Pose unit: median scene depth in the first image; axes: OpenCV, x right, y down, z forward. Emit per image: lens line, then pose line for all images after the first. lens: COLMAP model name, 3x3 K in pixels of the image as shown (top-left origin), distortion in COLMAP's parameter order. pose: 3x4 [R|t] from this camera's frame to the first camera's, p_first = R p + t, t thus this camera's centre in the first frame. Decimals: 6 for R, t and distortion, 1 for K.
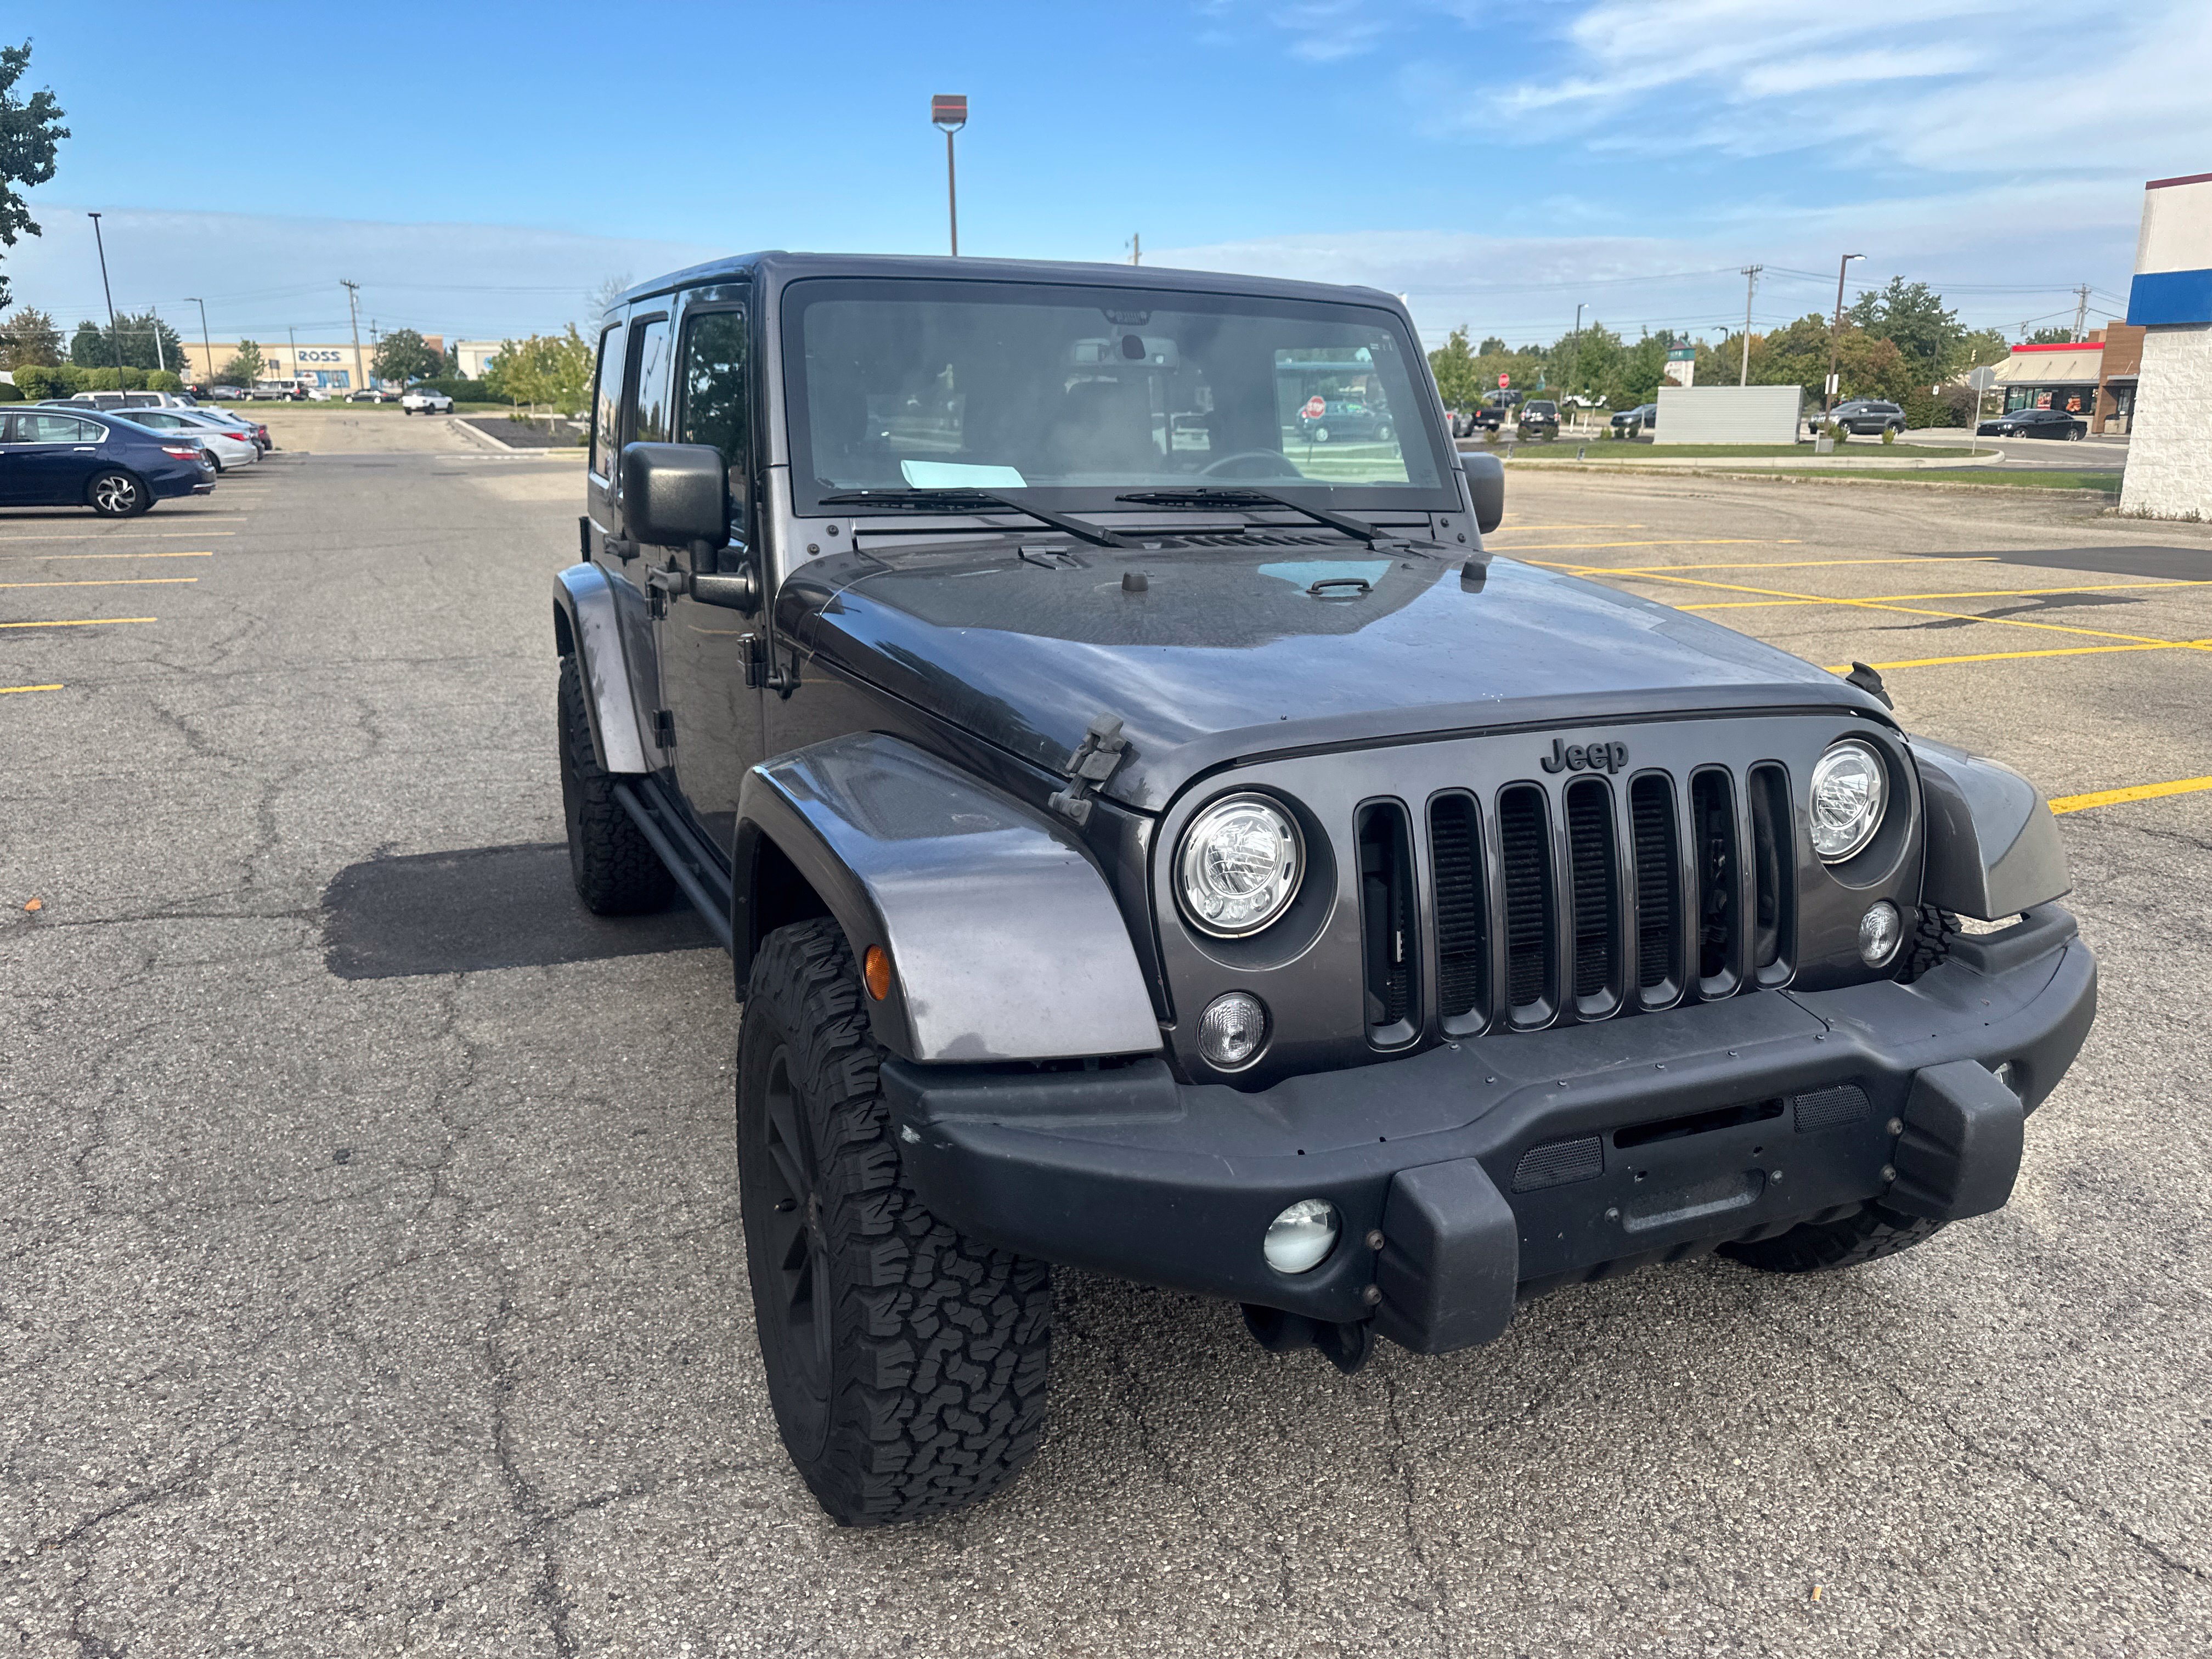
lens RADIAL K [[1572.5, 0, 1111.9], [0, 1572.5, 821.9], [0, 0, 1]] dist [0.020648, -0.026382]
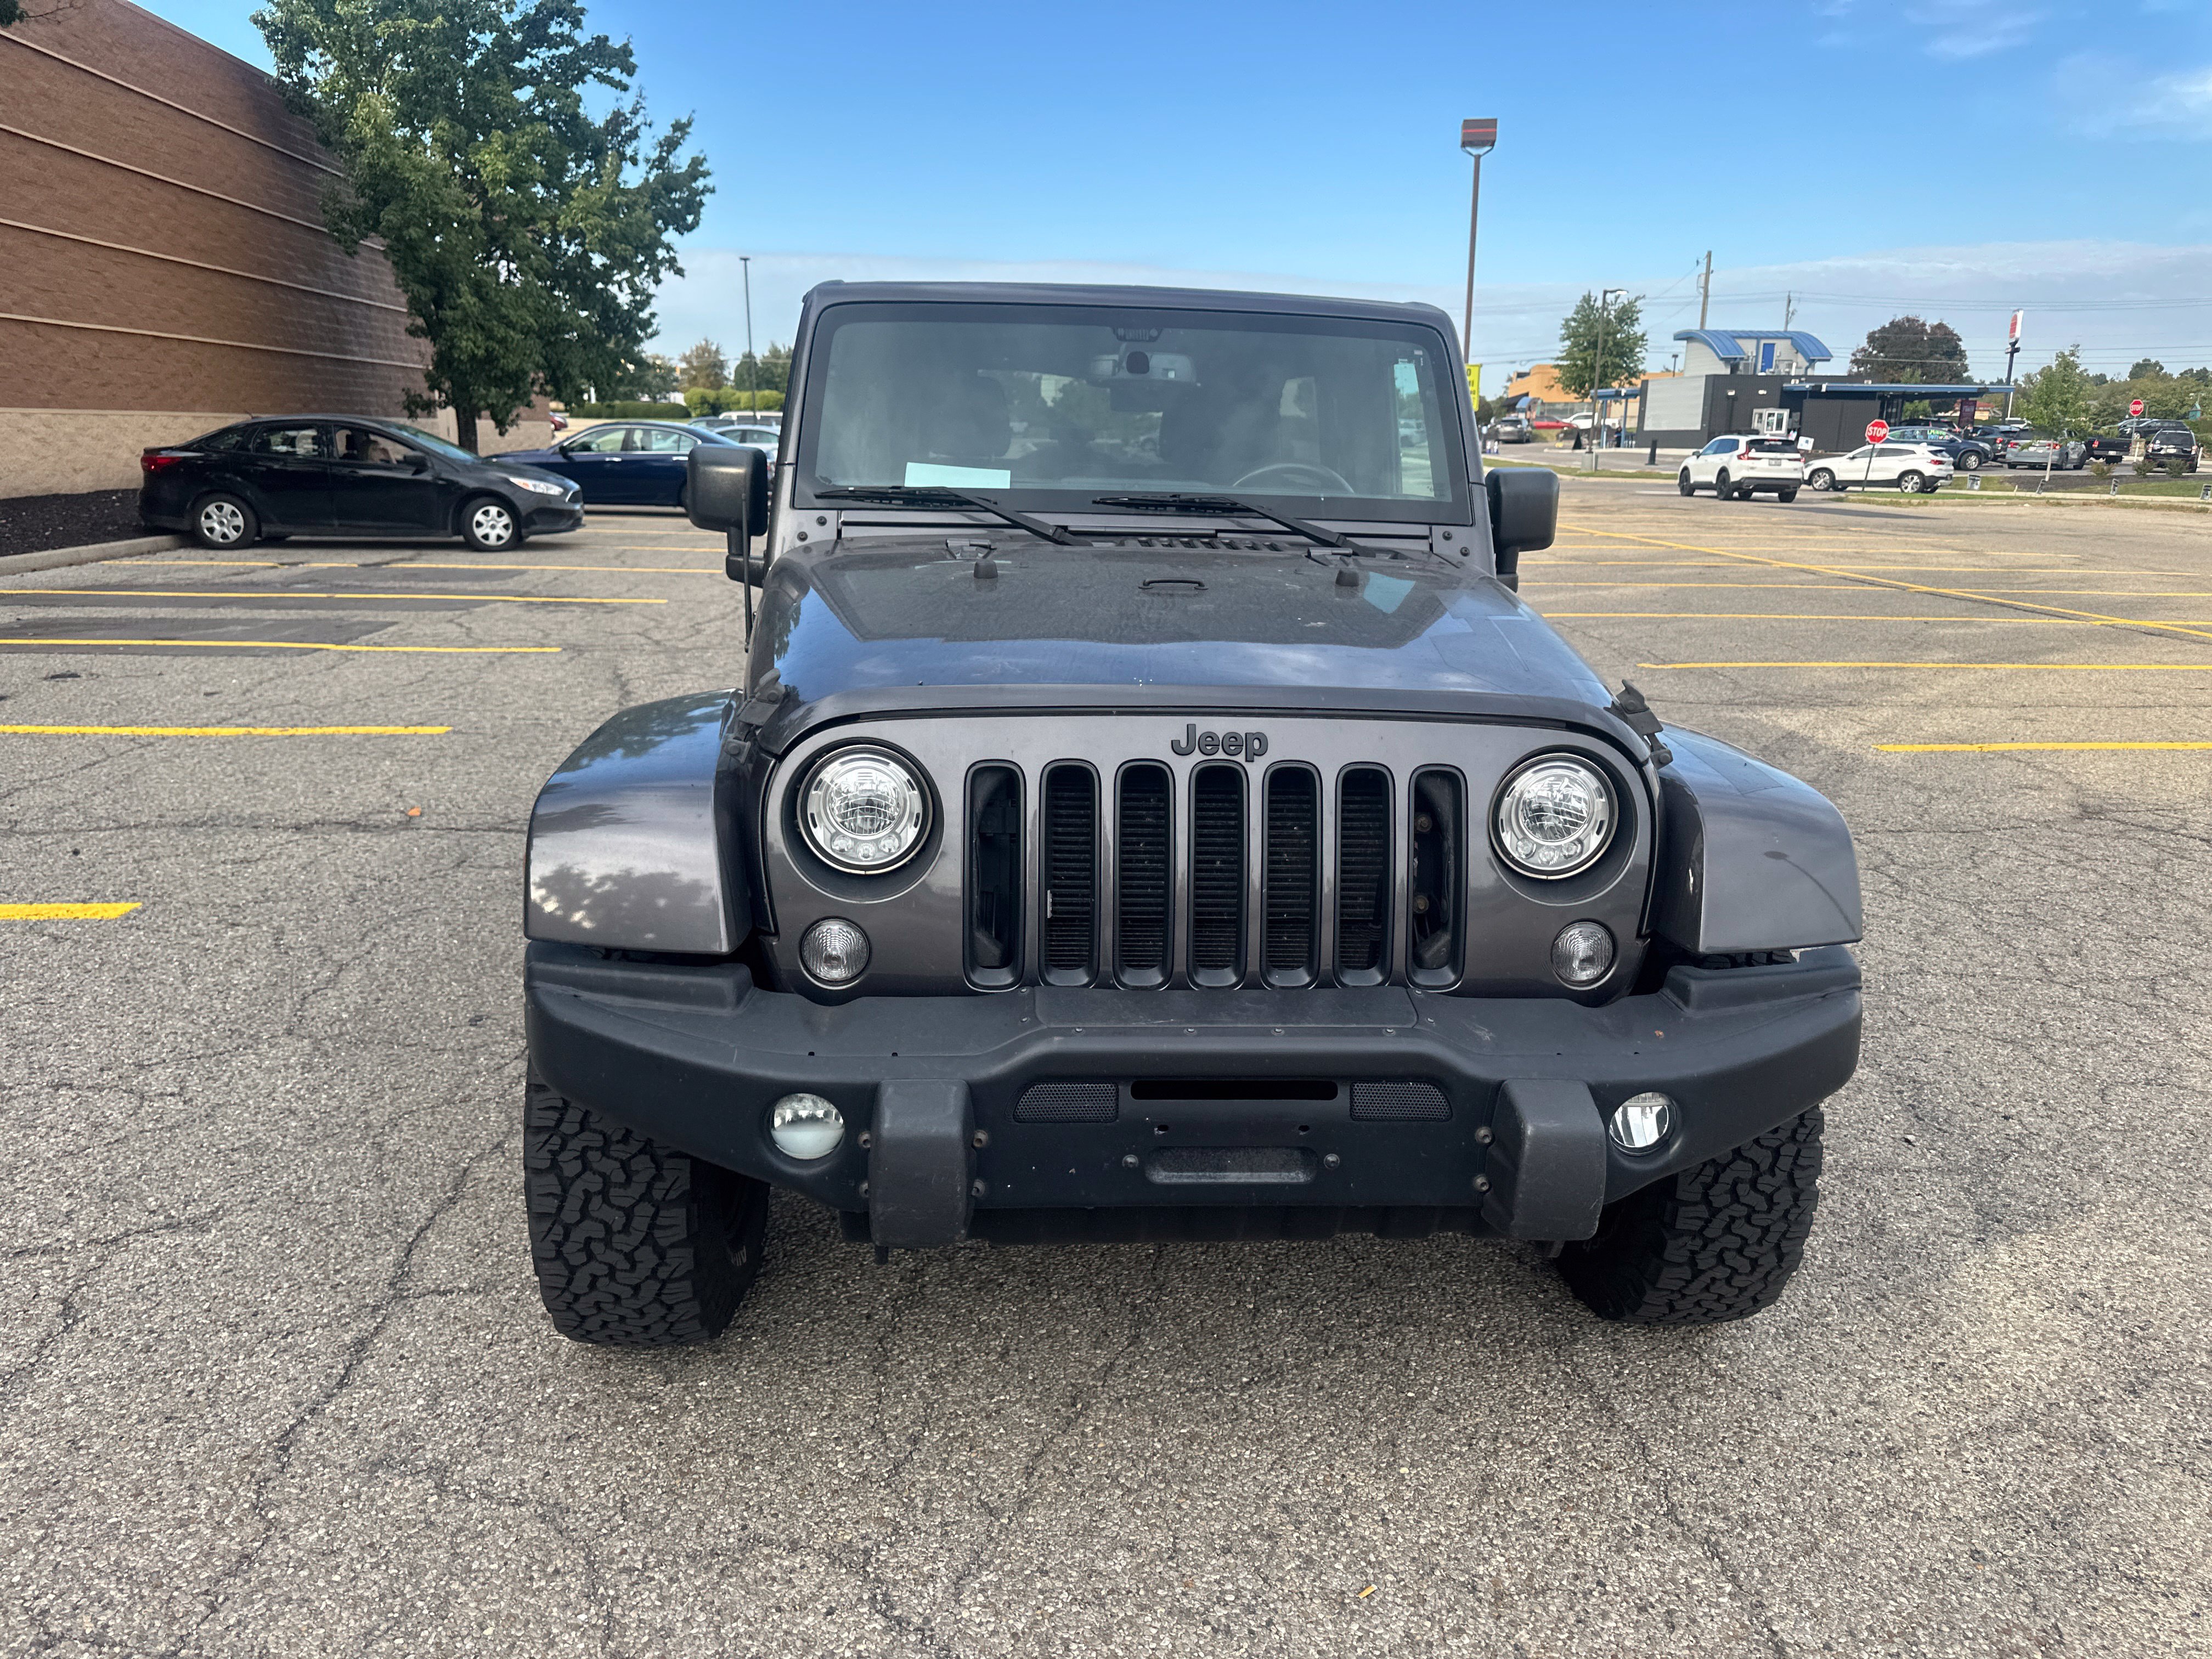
lens RADIAL K [[1572.5, 0, 1119.7], [0, 1572.5, 808.8], [0, 0, 1]] dist [0.020648, -0.026382]
pose [[0.943933, 0.086776, -0.318530, 0.242650], [-0.093748, 0.995574, -0.006593, 0.006465], [0.316548, 0.036085, 0.947890, -0.006838]]
